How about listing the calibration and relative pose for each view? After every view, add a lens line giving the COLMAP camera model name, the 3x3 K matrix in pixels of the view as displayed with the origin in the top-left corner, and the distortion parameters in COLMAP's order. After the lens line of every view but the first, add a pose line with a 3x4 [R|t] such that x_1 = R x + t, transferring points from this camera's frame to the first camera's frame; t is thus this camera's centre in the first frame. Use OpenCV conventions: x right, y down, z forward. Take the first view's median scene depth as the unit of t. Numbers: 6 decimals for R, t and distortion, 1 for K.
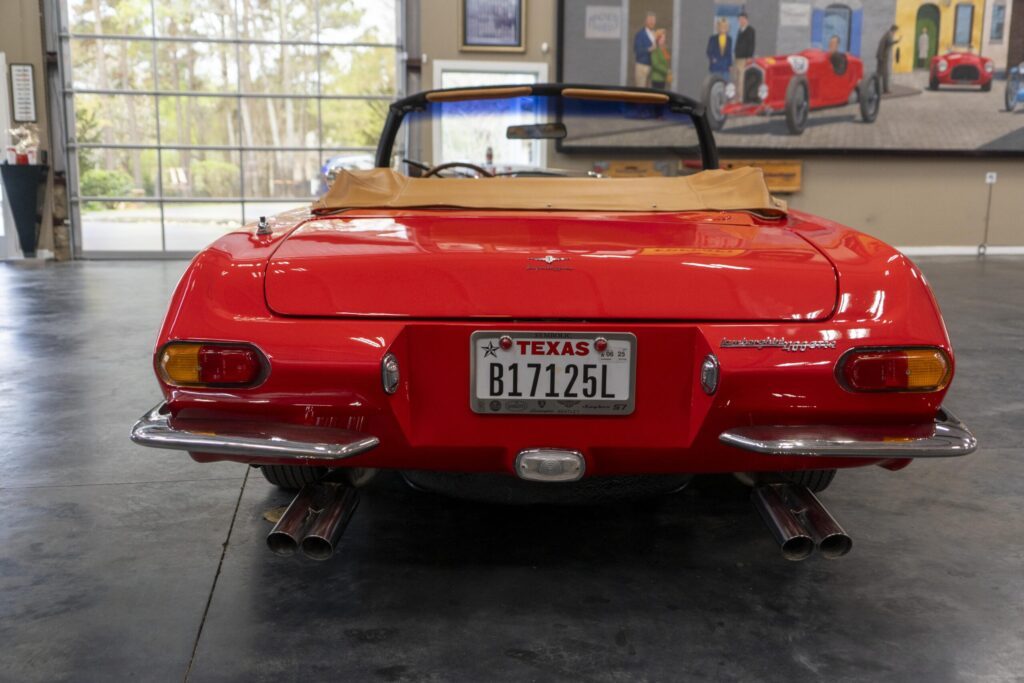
lens RADIAL K [[1036.4, 0, 510.7], [0, 1036.4, 342.7], [0, 0, 1]] dist [0.038055, 0.000000]
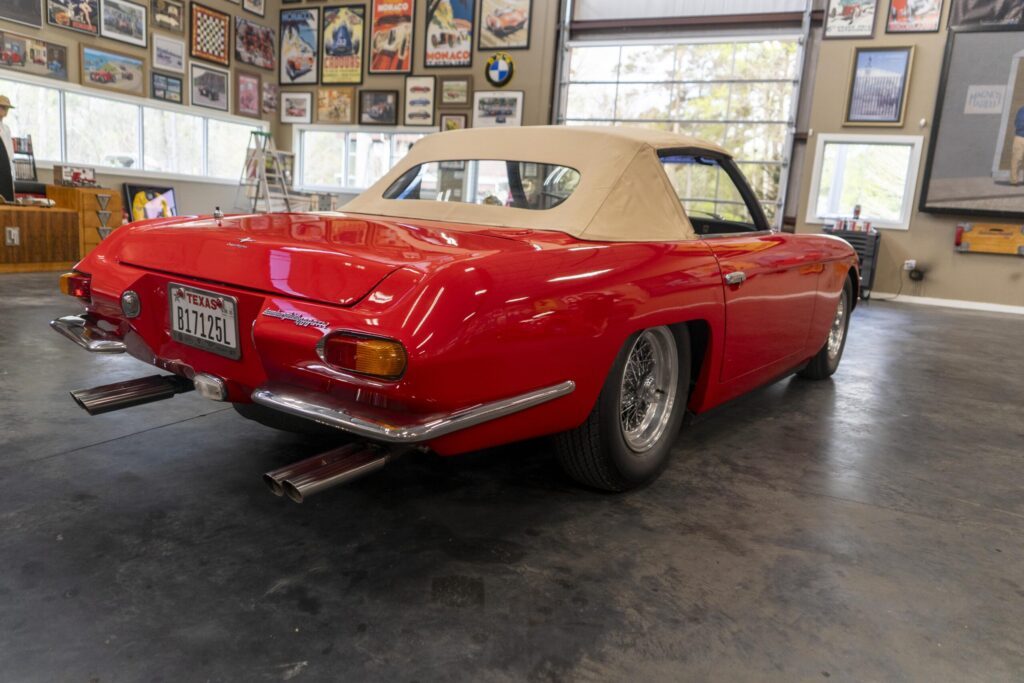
lens RADIAL K [[737.9, 0, 510.3], [0, 737.9, 343.1], [0, 0, 1]] dist [-0.005747, 0.005734]
pose [[0.819292, 0.153077, -0.552565, 0.163794], [-0.152756, 0.987147, 0.046975, -0.008823], [0.552654, 0.045921, 0.832145, 0.075402]]
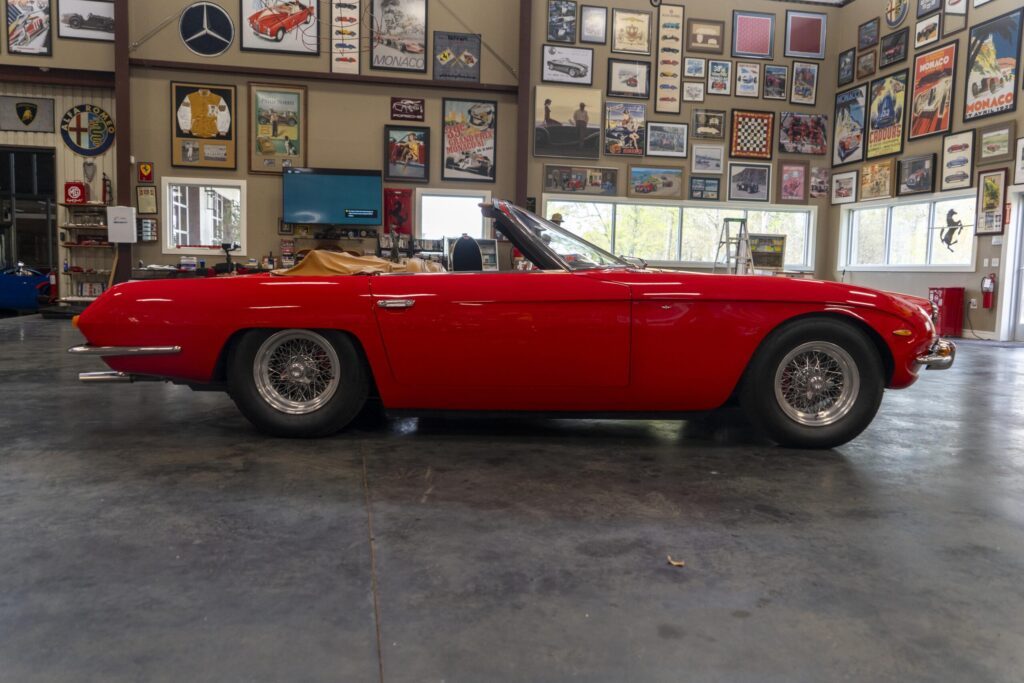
lens RADIAL K [[798.7, 0, 506.1], [0, 798.7, 340.0], [0, 0, 1]] dist [0.001552, 0.006467]
pose [[0.029233, 0.083048, -0.996117, 0.435767], [-0.174754, 0.981619, 0.076711, -0.049056], [0.984178, 0.171833, 0.043209, 0.349115]]
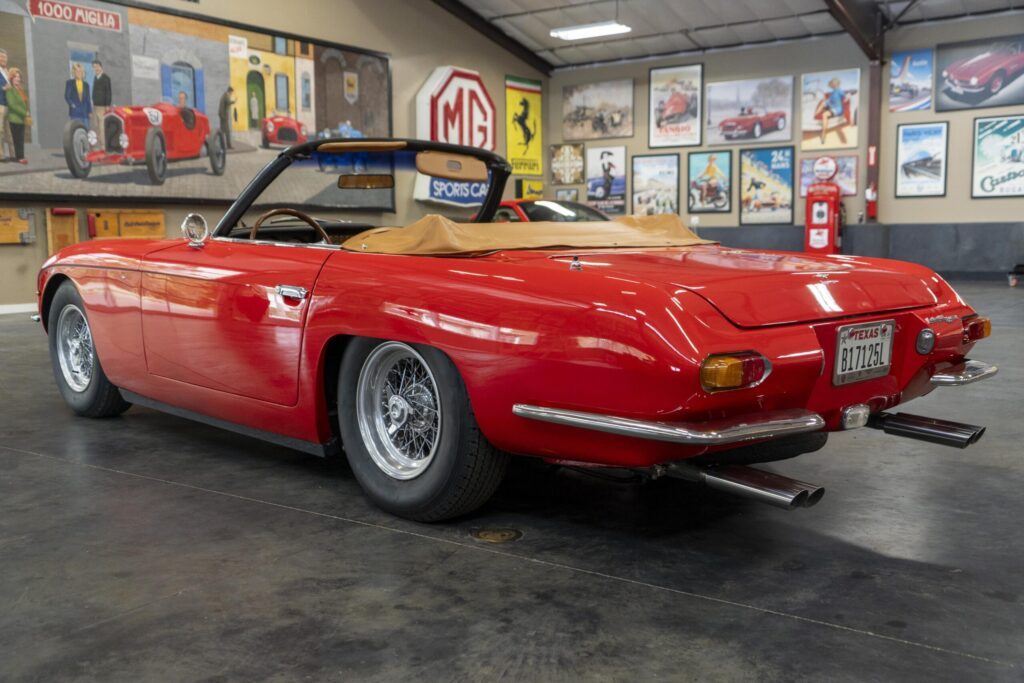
lens RADIAL K [[1036.4, 0, 518.7], [0, 1036.4, 330.1], [0, 0, 1]] dist [0.038055, 0.000000]
pose [[0.706357, -0.078887, 0.703446, -0.236396], [0.120299, 0.992693, -0.009473, -0.008041], [-0.697558, 0.091315, 0.710686, 0.052595]]
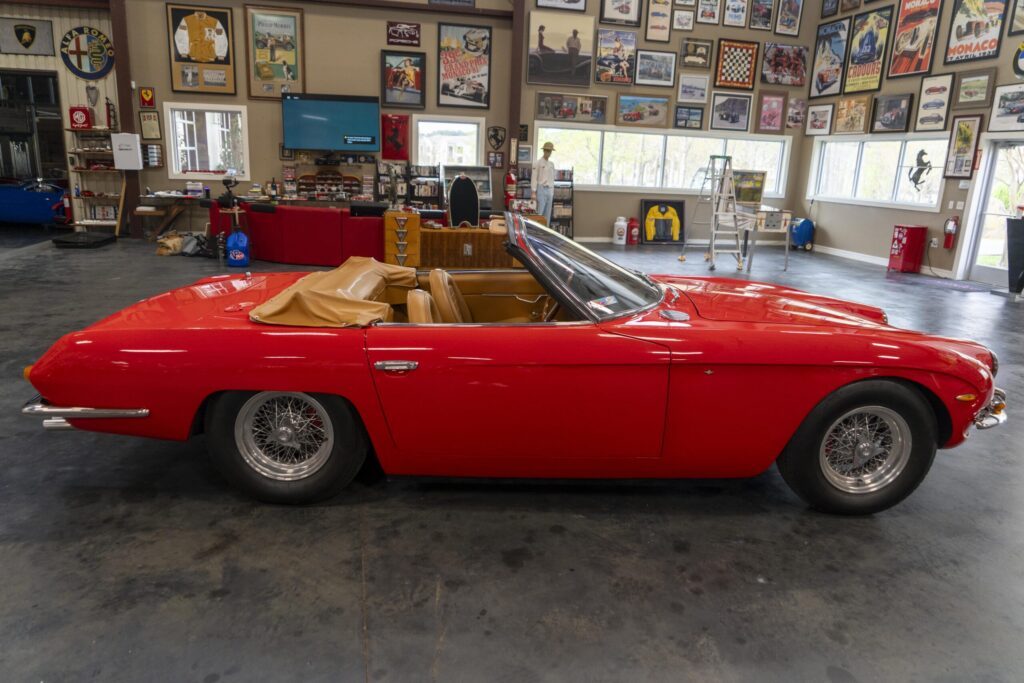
lens RADIAL K [[686.6, 0, 506.5], [0, 686.6, 344.6], [0, 0, 1]] dist [-0.025809, 0.005848]
pose [[0.050571, 0.256654, -0.965179, 0.333548], [-0.189101, 0.951395, 0.243081, -0.106751], [0.980655, 0.170224, 0.096647, 0.328392]]
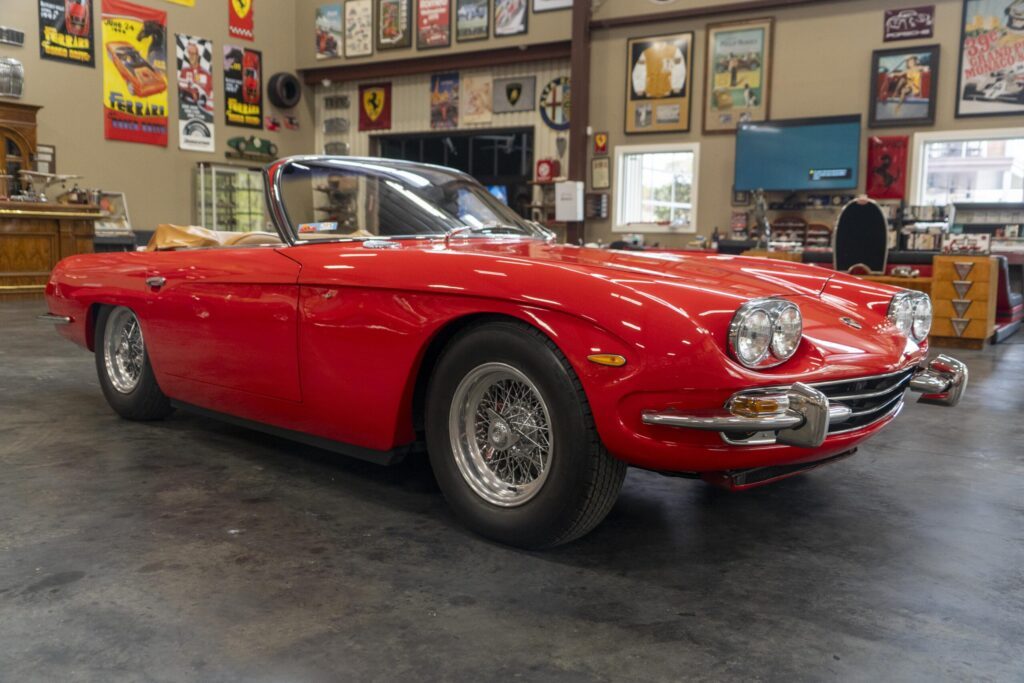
lens RADIAL K [[955.9, 0, 501.4], [0, 955.9, 338.1], [0, 0, 1]] dist [0.023640, 0.000000]
pose [[-0.691308, 0.061150, -0.719968, 0.266247], [-0.129091, 0.969929, 0.206333, -0.103497], [0.710935, 0.235581, -0.662626, 0.665921]]
